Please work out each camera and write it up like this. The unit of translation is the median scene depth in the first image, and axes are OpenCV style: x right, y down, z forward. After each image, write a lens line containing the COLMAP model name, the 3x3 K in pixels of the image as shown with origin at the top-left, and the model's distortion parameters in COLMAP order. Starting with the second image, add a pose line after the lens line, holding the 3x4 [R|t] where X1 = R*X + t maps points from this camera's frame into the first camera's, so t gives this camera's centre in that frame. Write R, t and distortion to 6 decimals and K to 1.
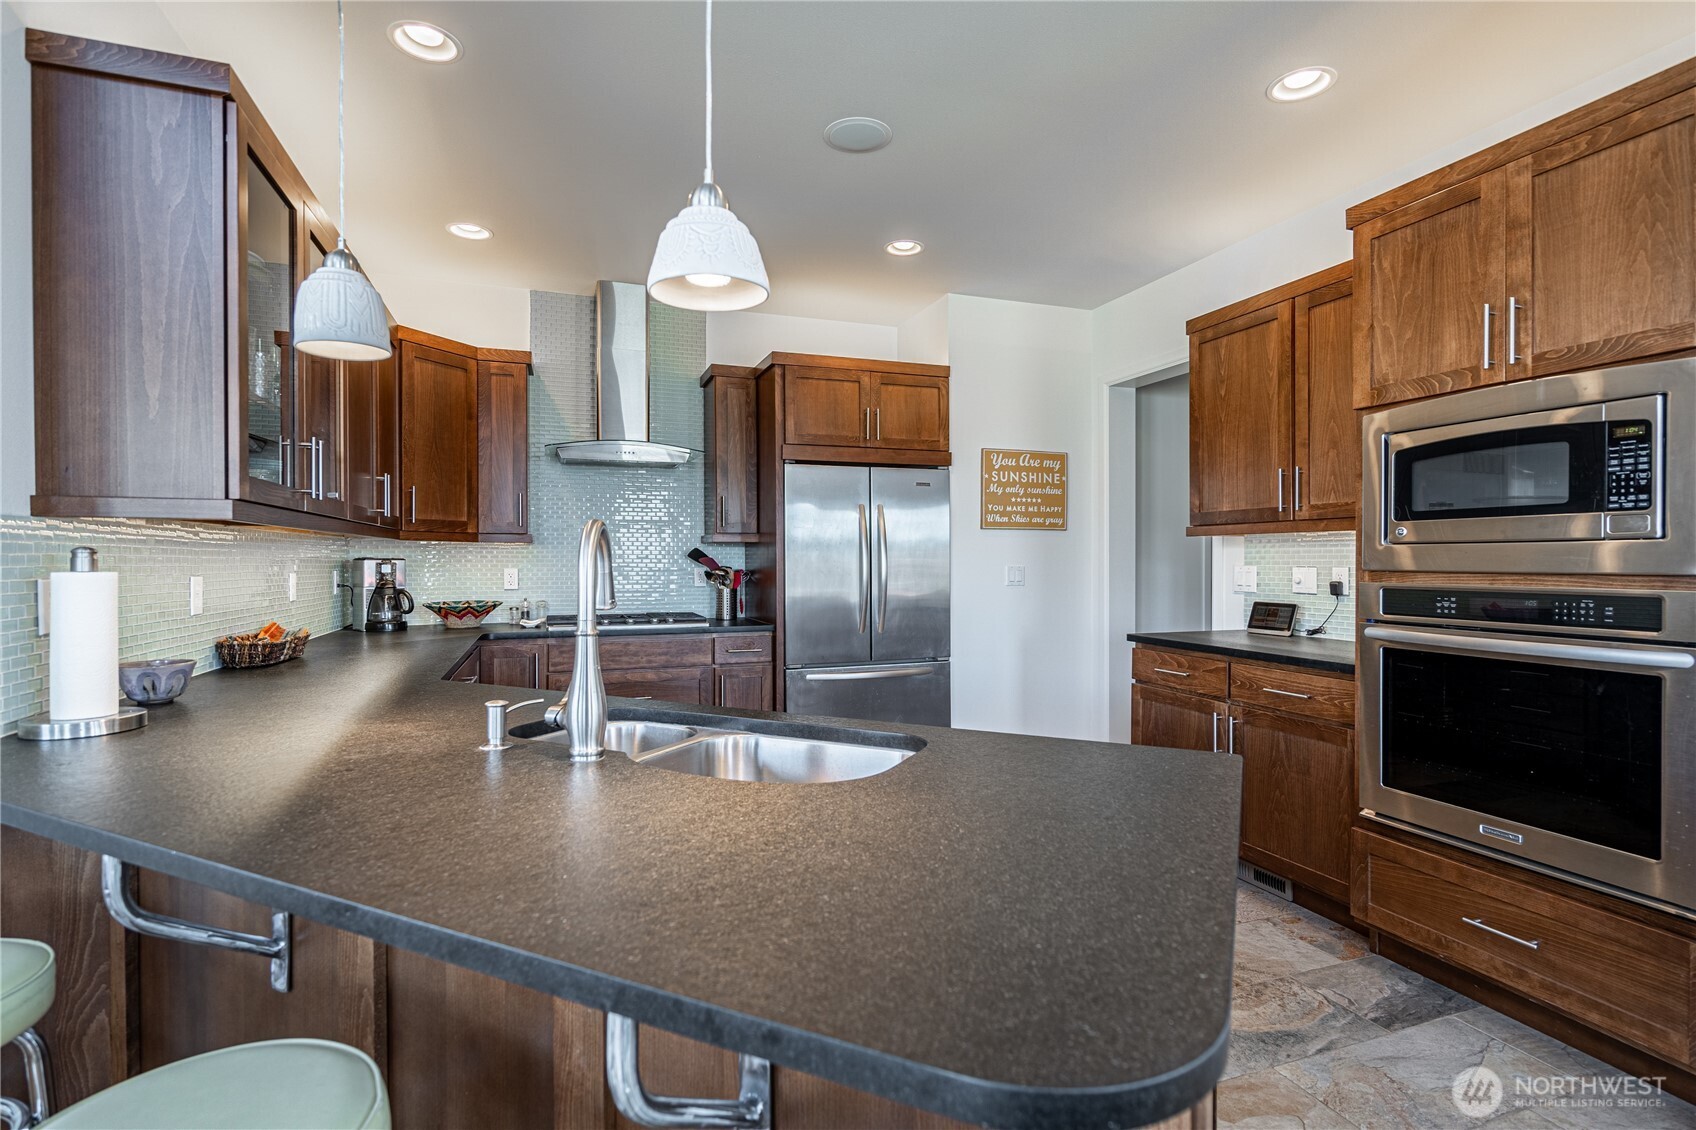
lens RADIAL K [[814.3, 0, 854.2], [0, 814.3, 563.4], [0, 0, 1]] dist [-0.000648, -0.000007]
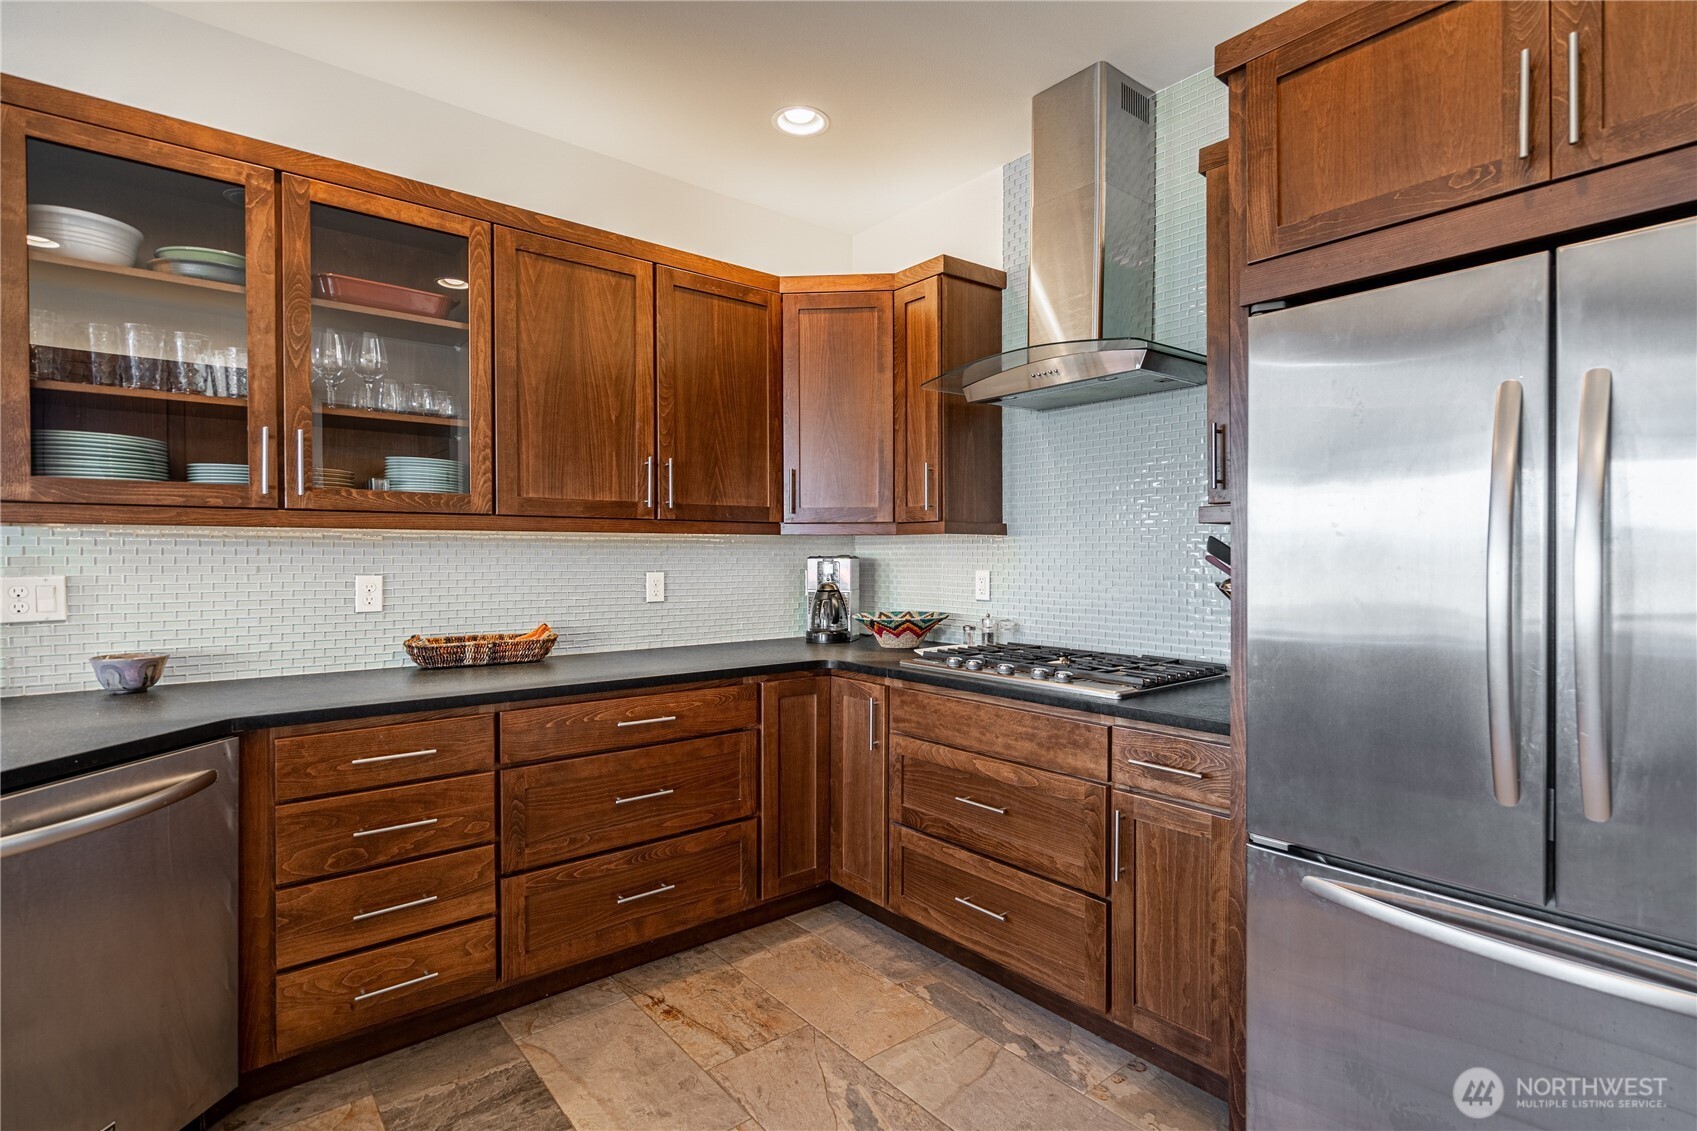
lens RADIAL K [[814.8, 0, 854.7], [0, 814.8, 563.9], [0, 0, 1]] dist [-0.000648, -0.000007]
pose [[0.327441, 0.013457, -0.944776, 0.229806], [-0.003504, 0.999909, 0.013028, -0.009314], [0.944865, -0.000956, 0.327458, 0.715411]]
